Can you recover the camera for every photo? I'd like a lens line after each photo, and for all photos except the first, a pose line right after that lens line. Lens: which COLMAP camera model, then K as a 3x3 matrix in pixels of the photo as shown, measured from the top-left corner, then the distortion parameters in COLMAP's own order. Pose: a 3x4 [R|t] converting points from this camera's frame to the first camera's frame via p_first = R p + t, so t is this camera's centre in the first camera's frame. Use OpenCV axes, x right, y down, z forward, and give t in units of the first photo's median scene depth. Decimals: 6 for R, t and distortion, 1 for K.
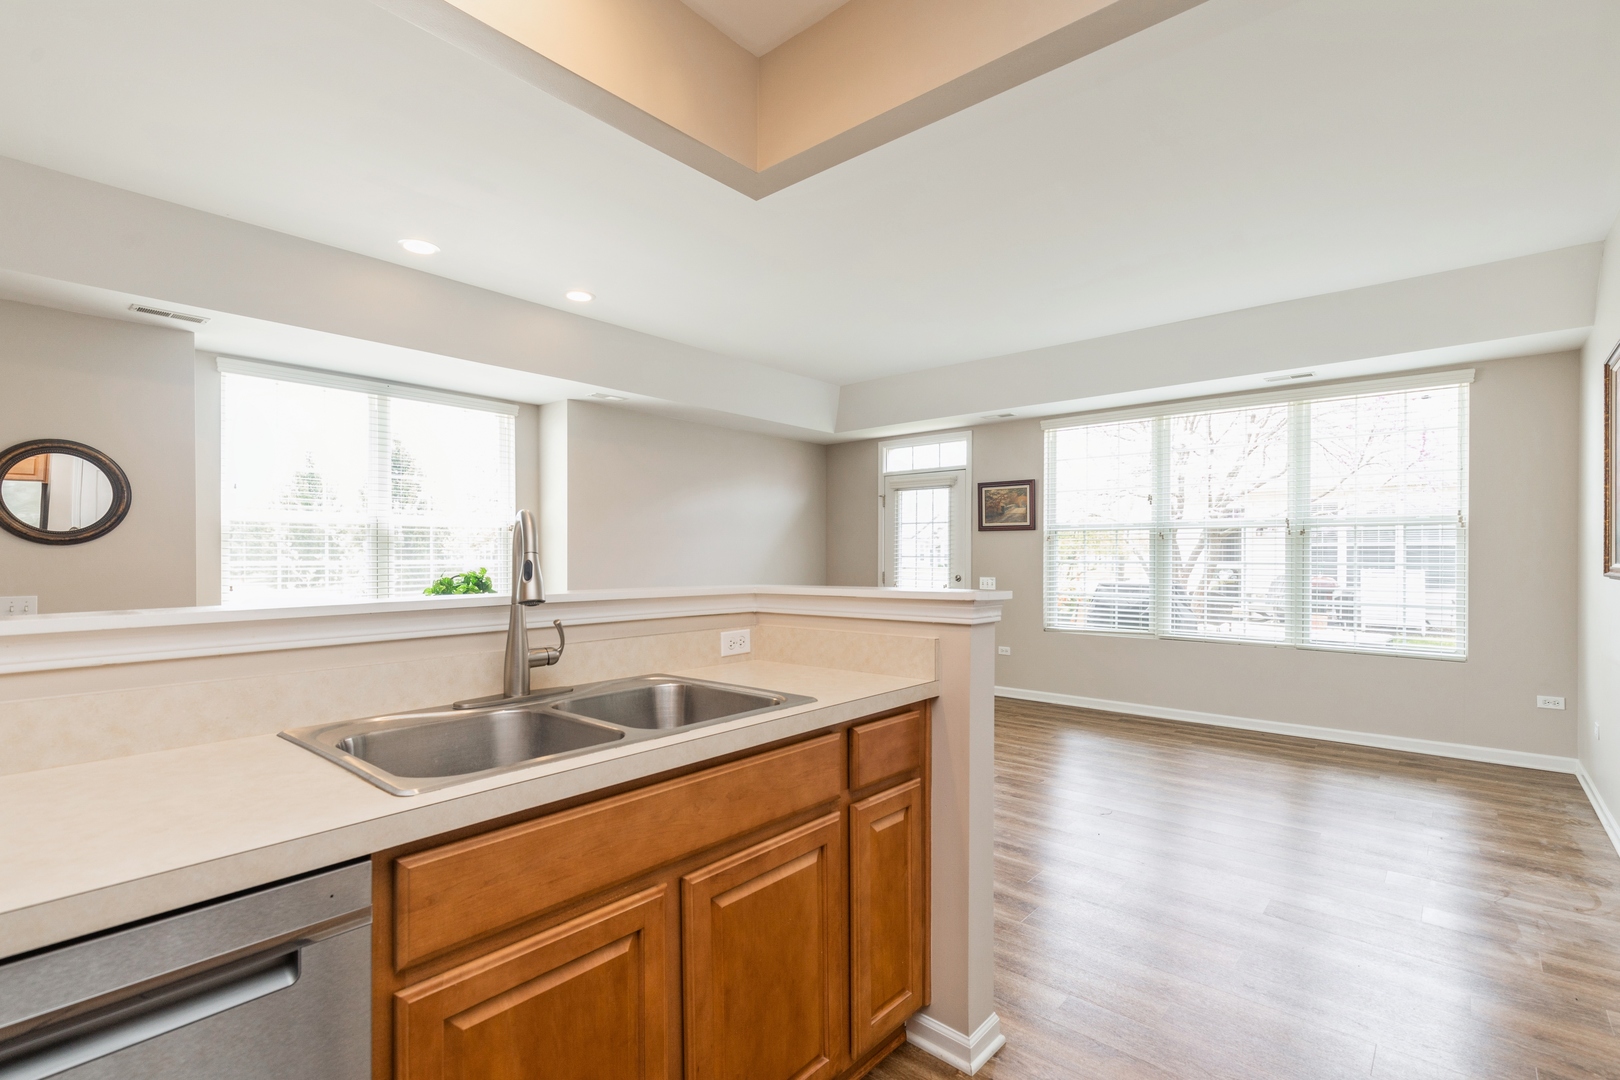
lens RADIAL K [[735.7, 0, 813.0], [0, 735.7, 548.7], [0, 0, 1]] dist [0.008088, 0.000275]
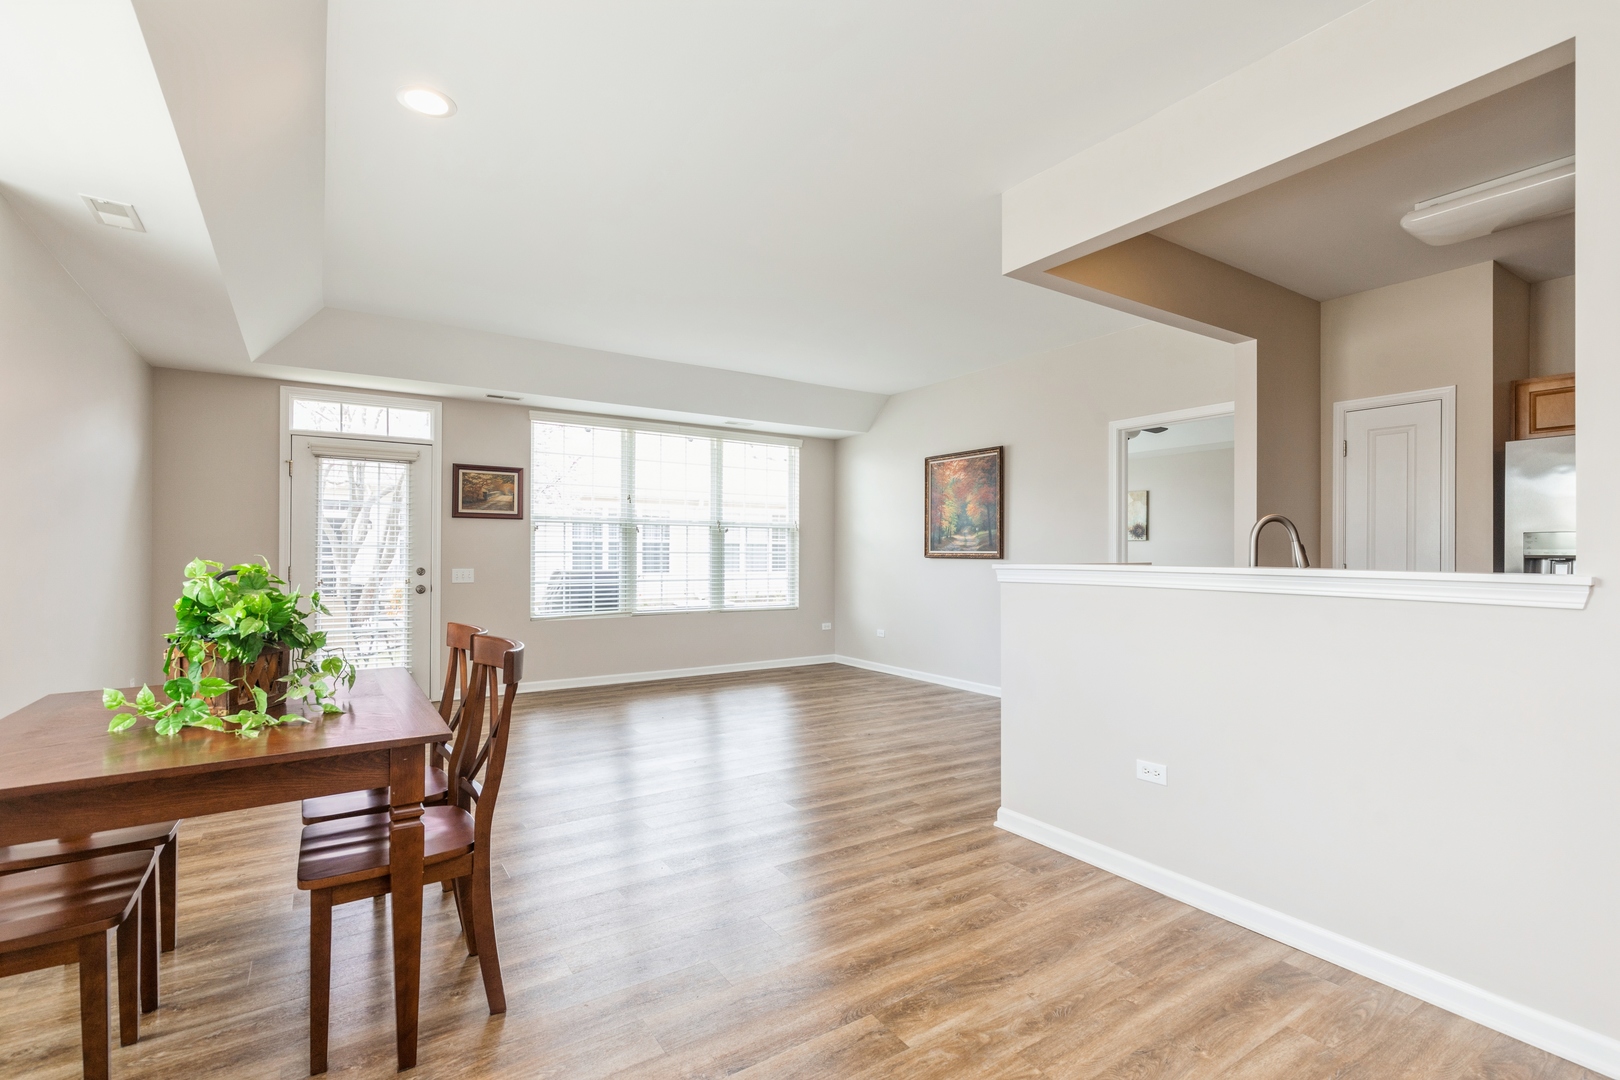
lens RADIAL K [[735.7, 0, 807.3], [0, 735.7, 552.2], [0, 0, 1]] dist [0.008088, 0.000275]
pose [[0.276919, 0.001177, 0.960892, -0.583292], [-0.013087, 0.999911, 0.002546, 0.011595], [-0.960804, -0.013280, 0.276910, 0.386850]]
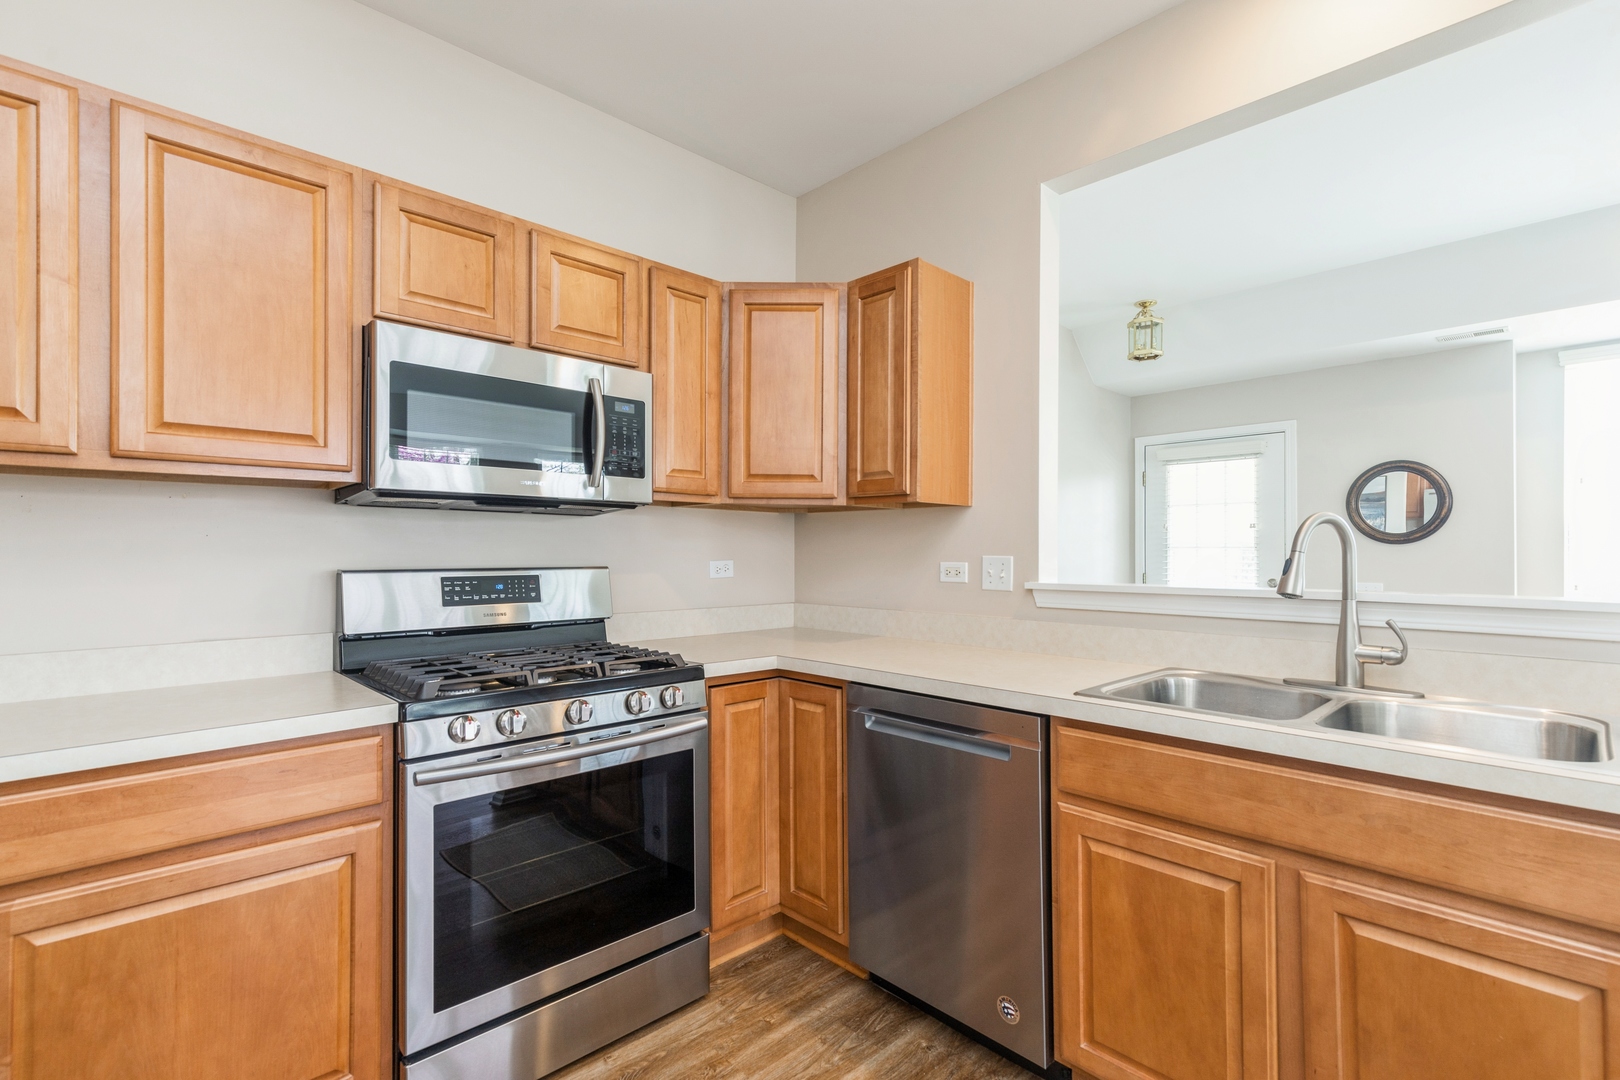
lens RADIAL K [[735.7, 0, 812.0], [0, 735.7, 543.4], [0, 0, 1]] dist [0.008088, 0.000275]
pose [[-0.101530, -0.014340, -0.994729, 0.188779], [0.004516, 0.999879, -0.014875, 0.001548], [0.994822, -0.006002, -0.101453, 0.090032]]
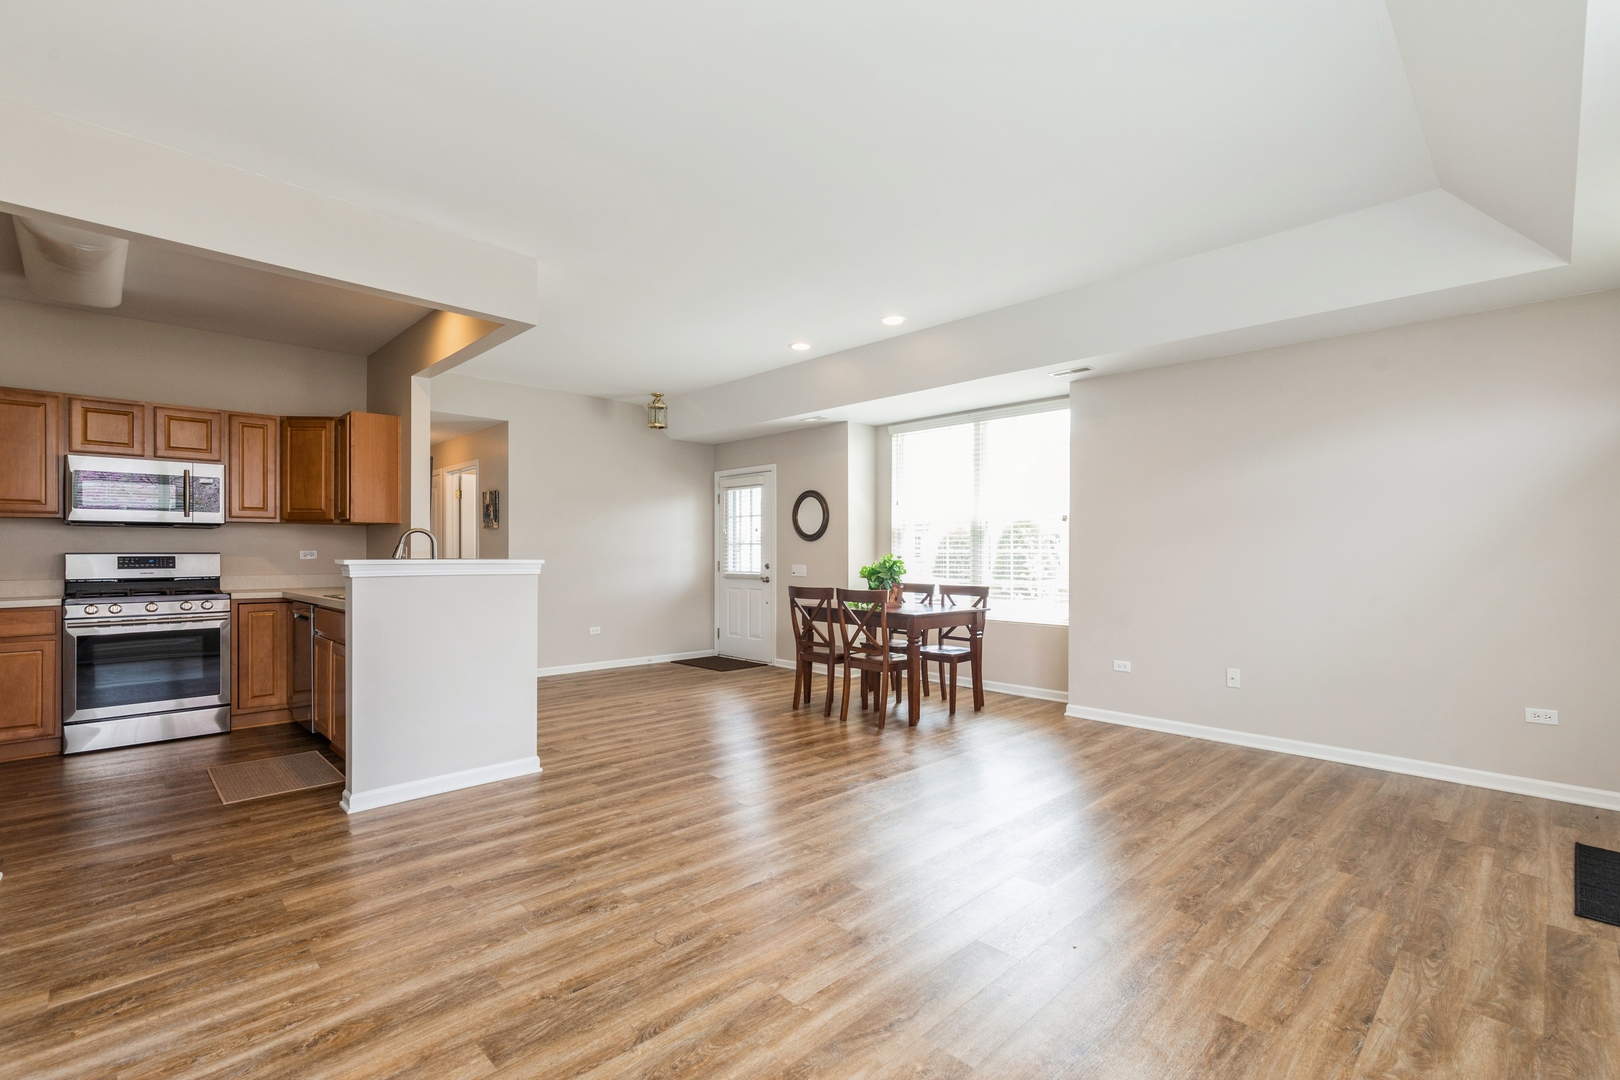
lens RADIAL K [[735.7, 0, 814.9], [0, 735.7, 547.8], [0, 0, 1]] dist [0.008088, 0.000275]
pose [[-0.081944, -0.009752, -0.996589, 0.599790], [0.009732, 0.999897, -0.010585, 0.017812], [0.996589, -0.010567, -0.081840, 0.699714]]
